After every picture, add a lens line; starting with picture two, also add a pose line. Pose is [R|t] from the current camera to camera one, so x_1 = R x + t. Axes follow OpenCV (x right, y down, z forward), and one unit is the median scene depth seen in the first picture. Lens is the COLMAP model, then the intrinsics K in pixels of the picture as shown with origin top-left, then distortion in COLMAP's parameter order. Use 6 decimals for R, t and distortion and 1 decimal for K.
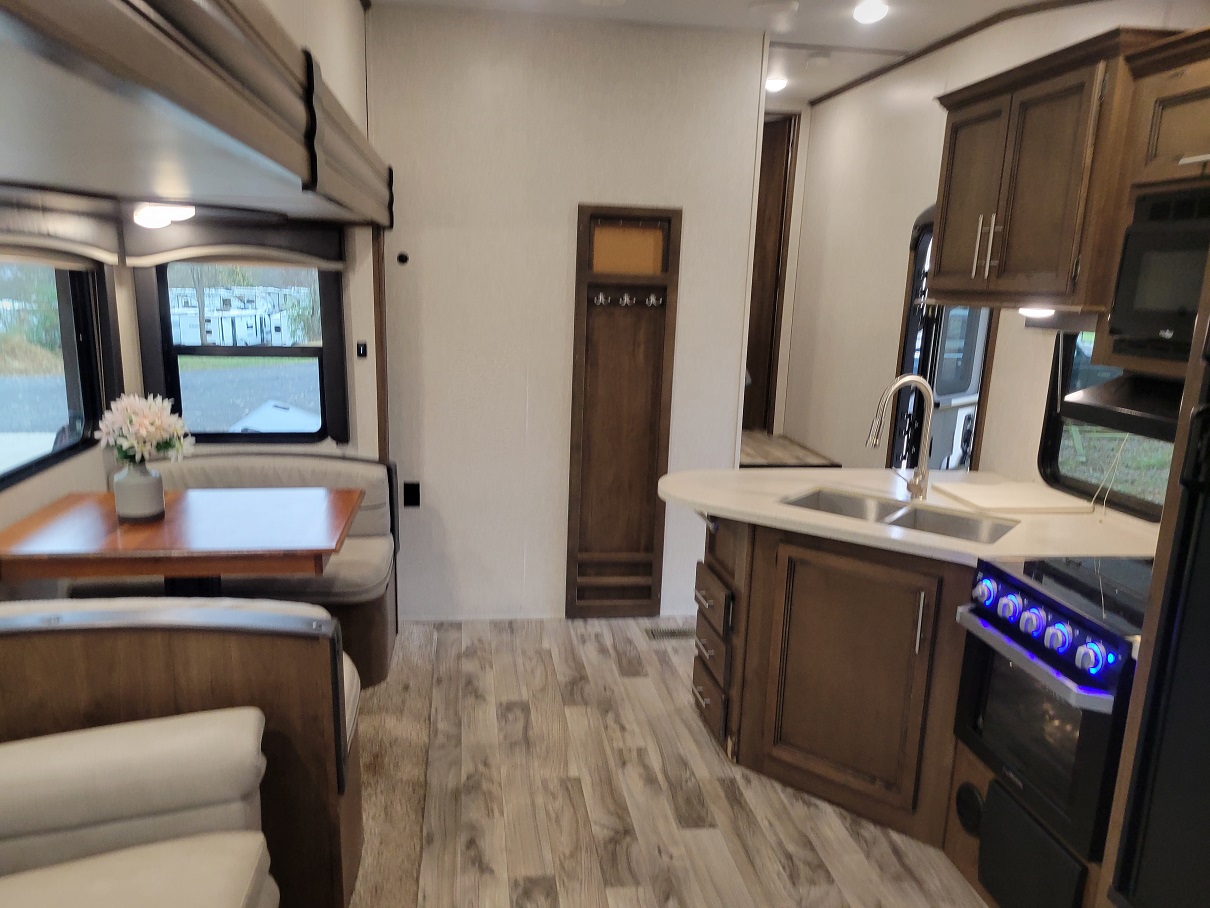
lens RADIAL K [[893.5, 0, 605.0], [0, 893.5, 454.0], [0, 0, 1]] dist [0.040554, -0.001441]
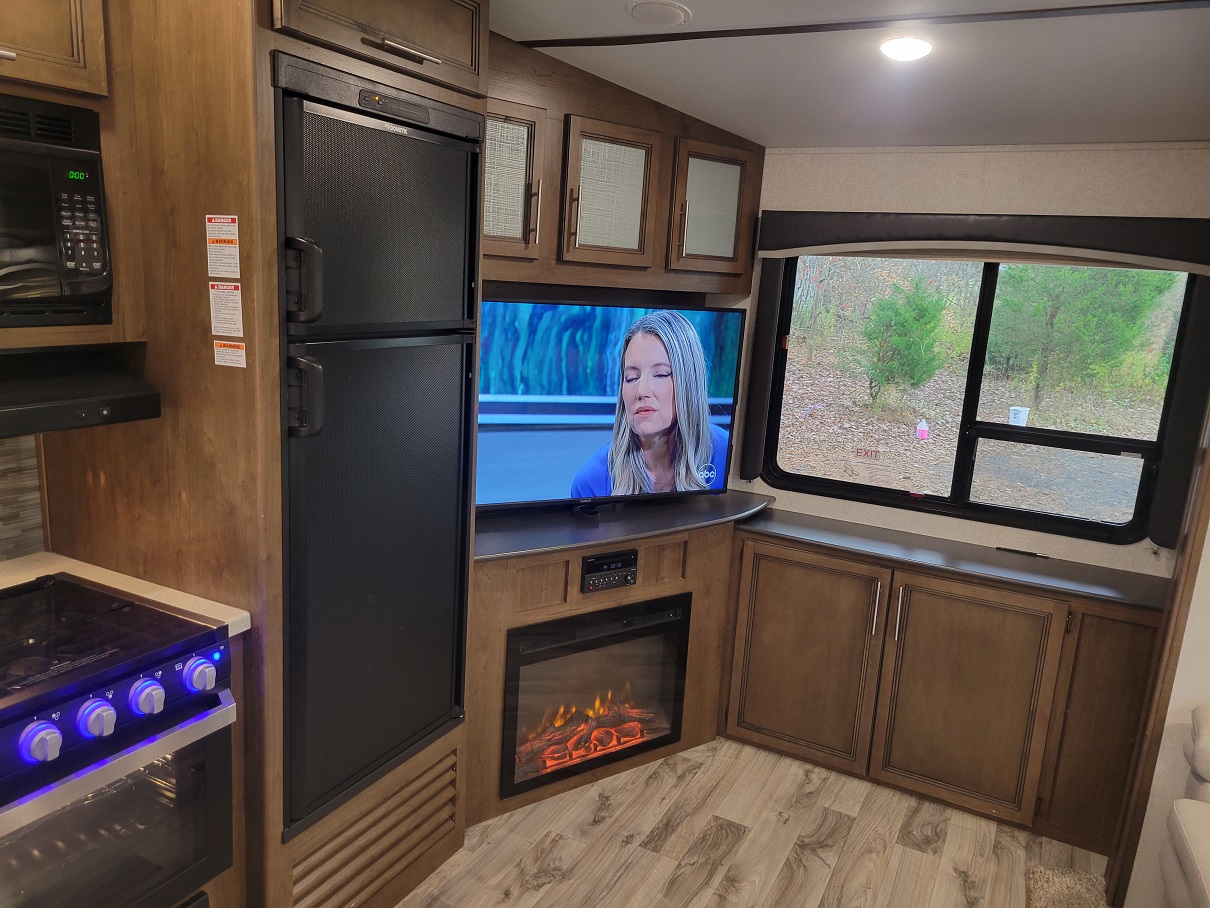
lens RADIAL K [[893.5, 0, 605.0], [0, 893.5, 454.0], [0, 0, 1]] dist [0.040554, -0.001441]
pose [[-0.798388, -0.206642, 0.565575, -0.264059], [0.026505, 0.926300, 0.375854, -0.345437], [-0.601559, 0.315068, -0.734070, 1.664891]]
